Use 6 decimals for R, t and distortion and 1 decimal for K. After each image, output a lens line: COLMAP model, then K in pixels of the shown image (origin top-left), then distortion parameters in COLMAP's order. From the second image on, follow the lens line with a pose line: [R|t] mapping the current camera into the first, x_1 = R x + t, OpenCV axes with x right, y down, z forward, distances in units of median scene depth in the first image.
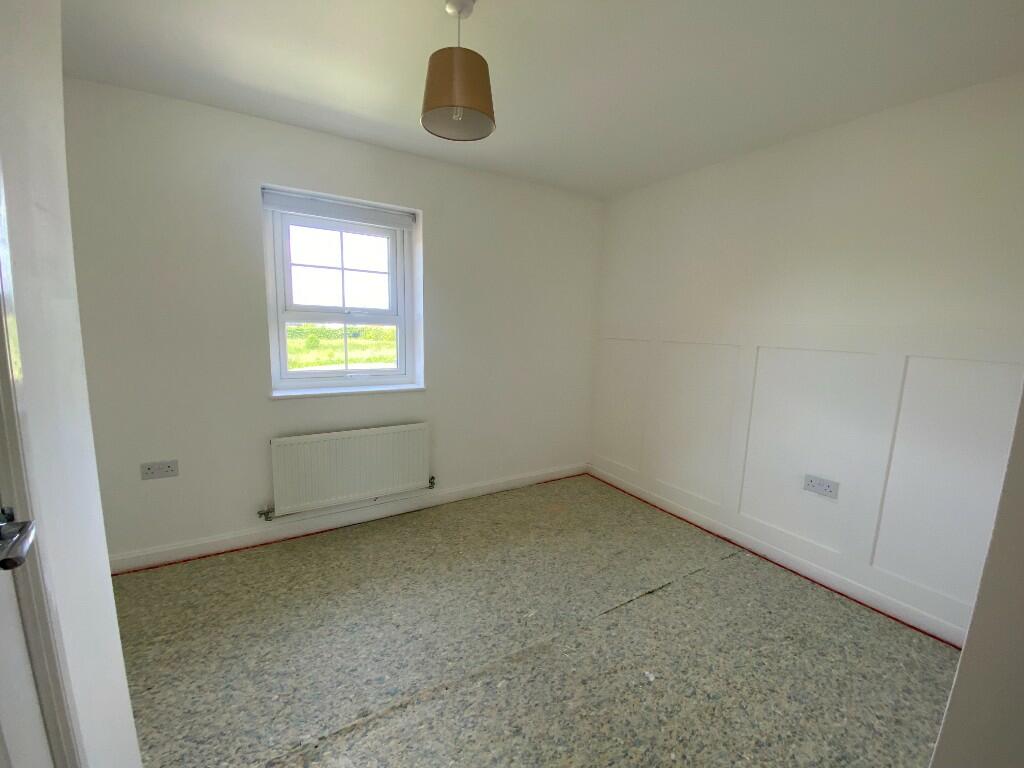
lens RADIAL K [[416.1, 0, 507.6], [0, 416.1, 385.4], [0, 0, 1]] dist [0.021714, -0.021706]
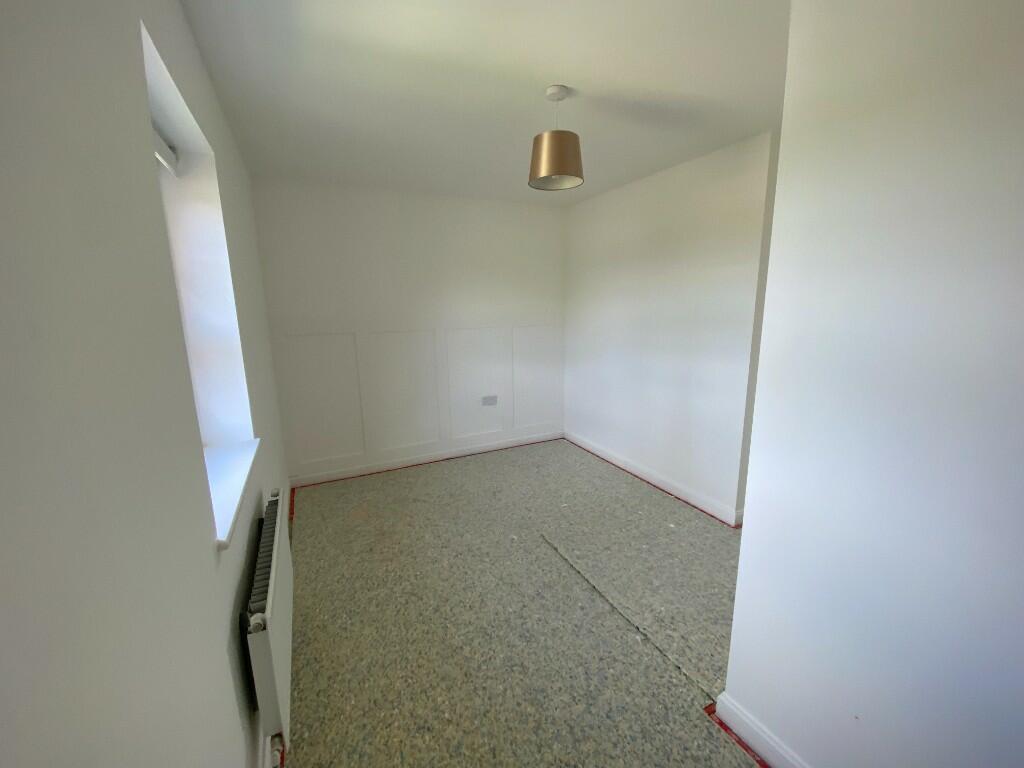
lens RADIAL K [[416.1, 0, 507.6], [0, 416.1, 385.4], [0, 0, 1]] dist [0.021714, -0.021706]
pose [[0.092298, -0.227265, 0.969449, -0.980326], [0.167169, 0.963323, 0.209914, -0.188468], [-0.981599, 0.142687, 0.126905, 0.661248]]
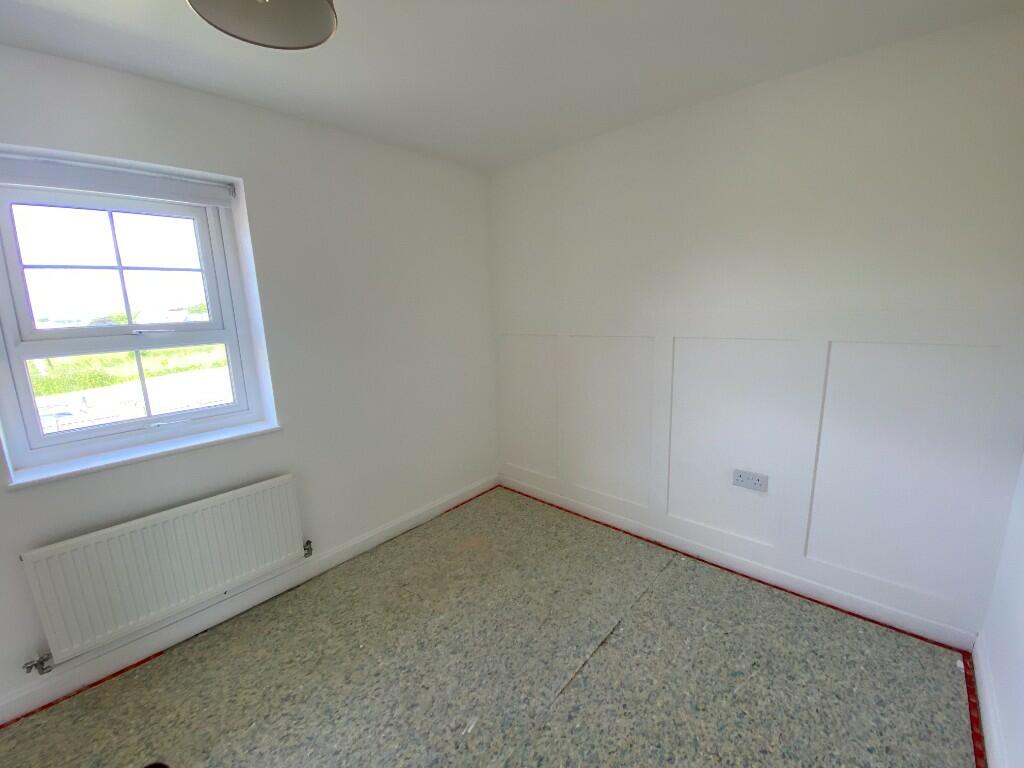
lens RADIAL K [[416.9, 0, 512.0], [0, 416.9, 384.0], [0, 0, 1]] dist [0.003215, -0.012836]
pose [[0.953972, -0.115523, 0.276752, -0.006991], [0.103696, 0.992972, 0.057048, -0.084878], [-0.281397, -0.025724, 0.959247, 0.237327]]
